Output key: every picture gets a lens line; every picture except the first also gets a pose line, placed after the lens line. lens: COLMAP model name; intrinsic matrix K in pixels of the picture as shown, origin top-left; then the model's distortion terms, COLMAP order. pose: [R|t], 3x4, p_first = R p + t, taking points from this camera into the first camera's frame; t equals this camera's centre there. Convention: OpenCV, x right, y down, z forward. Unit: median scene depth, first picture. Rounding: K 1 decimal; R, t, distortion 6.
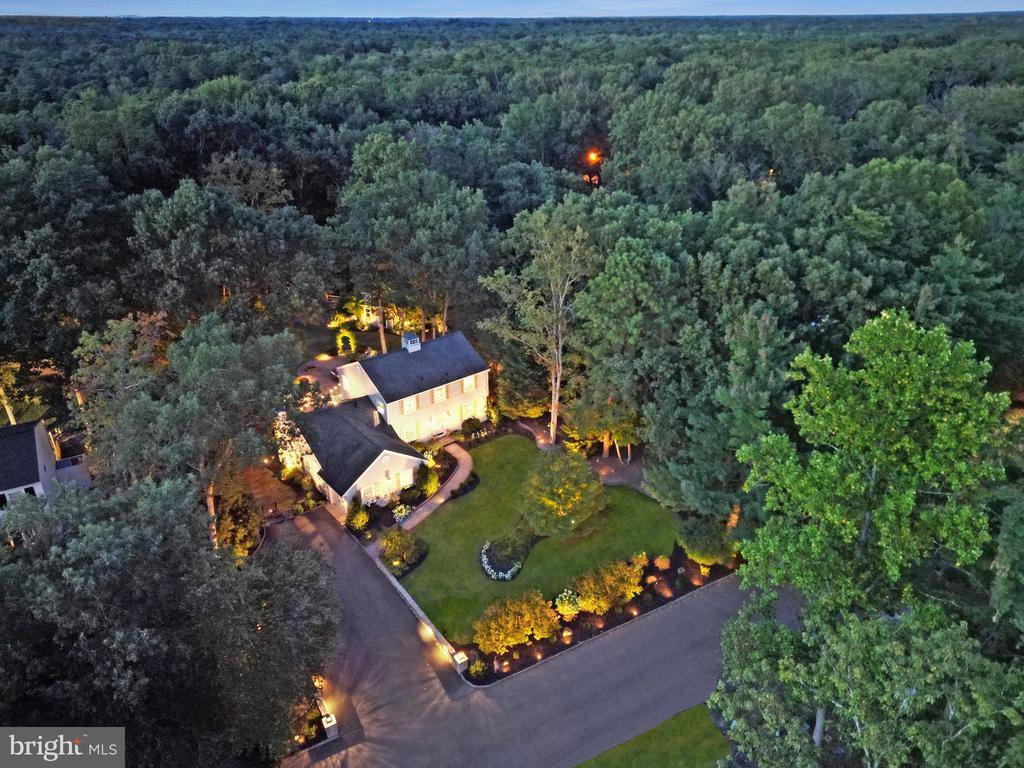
lens RADIAL K [[714.0, 0, 512.0], [0, 714.0, 384.0], [0, 0, 1]] dist [0.042658, -0.001918]
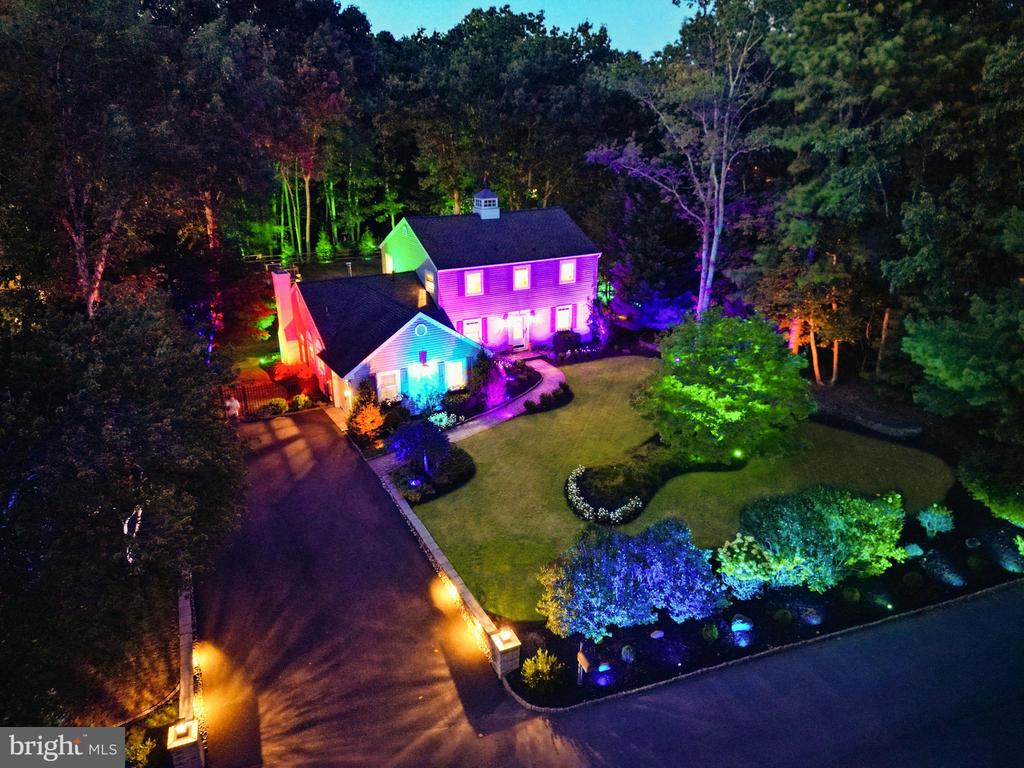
lens RADIAL K [[713.1, 0, 512.0], [0, 713.1, 384.0], [0, 0, 1]] dist [0.060579, -0.058405]
pose [[0.986766, 0.057141, -0.151751, -0.006534], [-0.074164, 0.991272, -0.108993, 0.235842], [0.144198, 0.118805, 0.982391, 0.468002]]
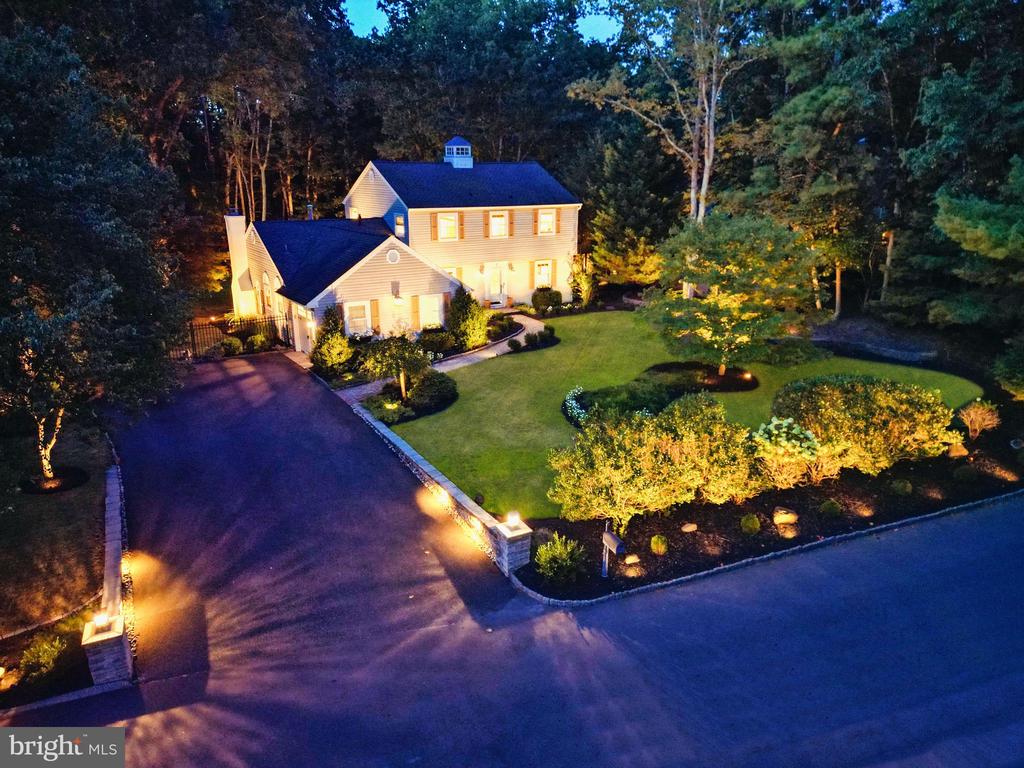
lens RADIAL K [[713.1, 0, 512.0], [0, 713.1, 384.0], [0, 0, 1]] dist [0.060579, -0.058405]
pose [[0.994701, 0.033574, -0.097174, -0.033351], [-0.049977, 0.983890, -0.171650, 0.324682], [0.089845, 0.175596, 0.980354, 0.543187]]
